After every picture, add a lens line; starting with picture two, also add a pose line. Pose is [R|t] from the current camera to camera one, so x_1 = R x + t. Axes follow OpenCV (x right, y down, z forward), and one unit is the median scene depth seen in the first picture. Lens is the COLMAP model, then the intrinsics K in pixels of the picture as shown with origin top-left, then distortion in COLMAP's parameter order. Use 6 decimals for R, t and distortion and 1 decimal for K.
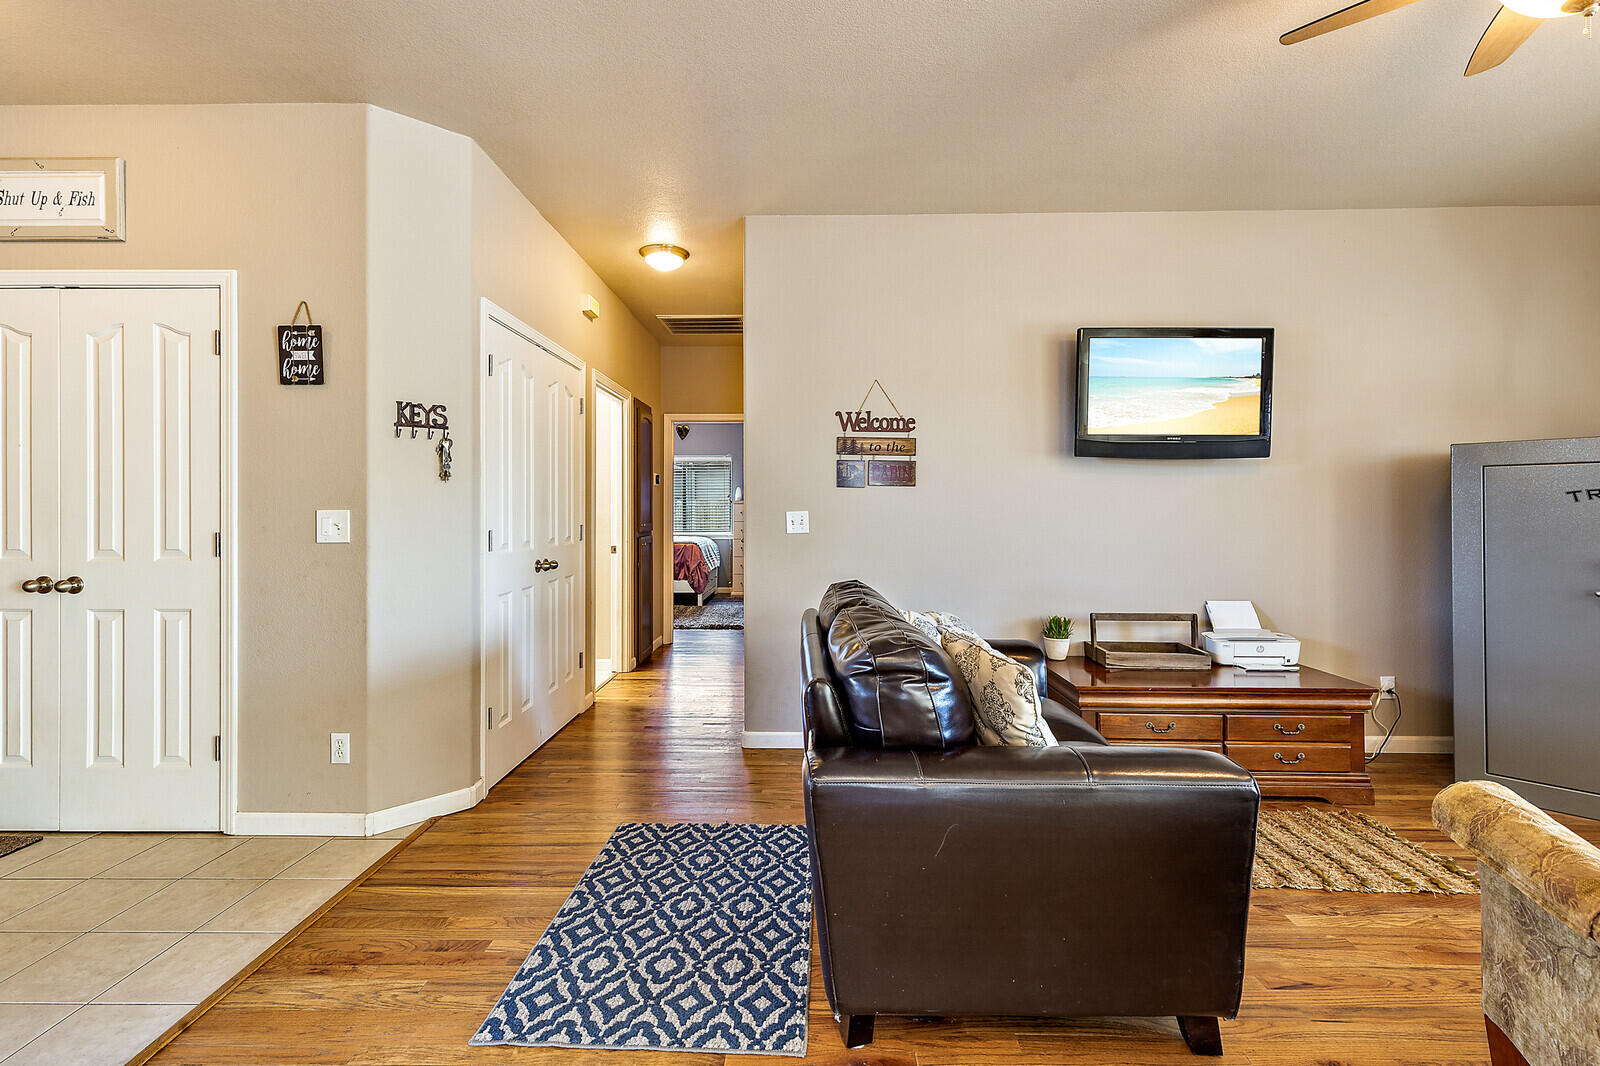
lens RADIAL K [[729.6, 0, 789.6], [0, 729.6, 515.8], [0, 0, 1]] dist [0.010449, -0.001747]
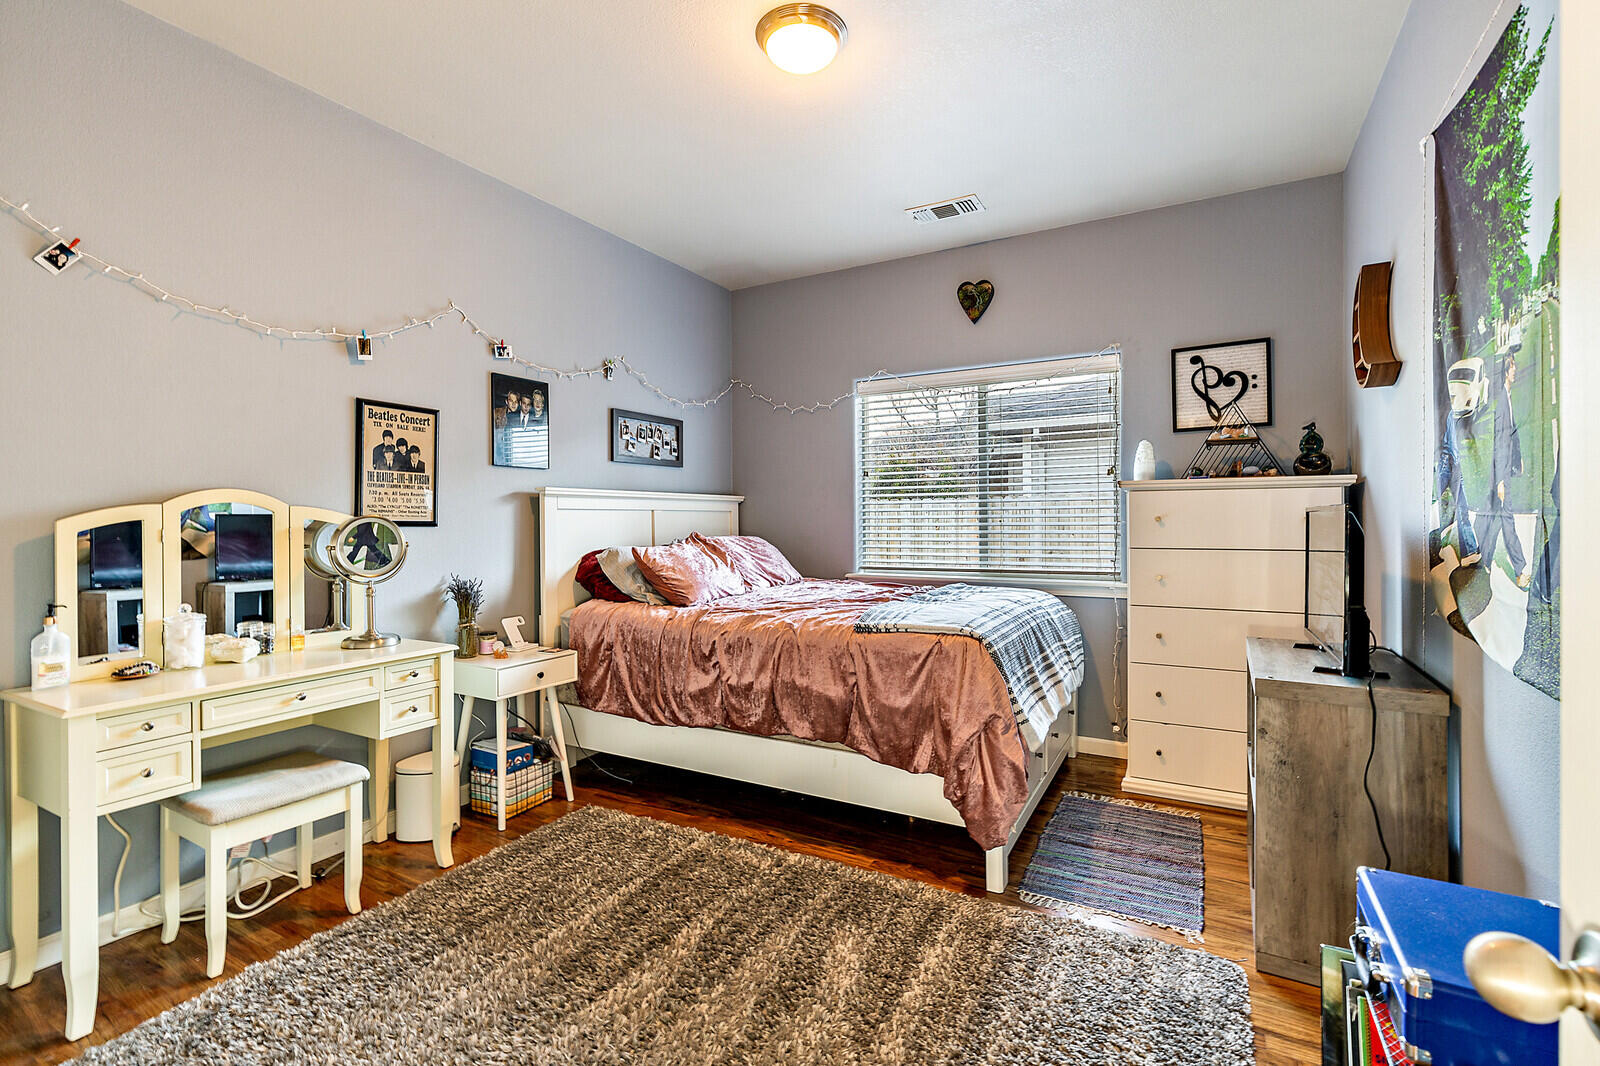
lens RADIAL K [[729.6, 0, 798.2], [0, 729.6, 525.4], [0, 0, 1]] dist [0.010449, -0.001747]
pose [[0.890064, -0.004320, -0.455815, -0.068858], [0.003825, 0.999991, -0.002009, 0.000323], [0.455819, 0.000045, 0.890073, 0.749679]]
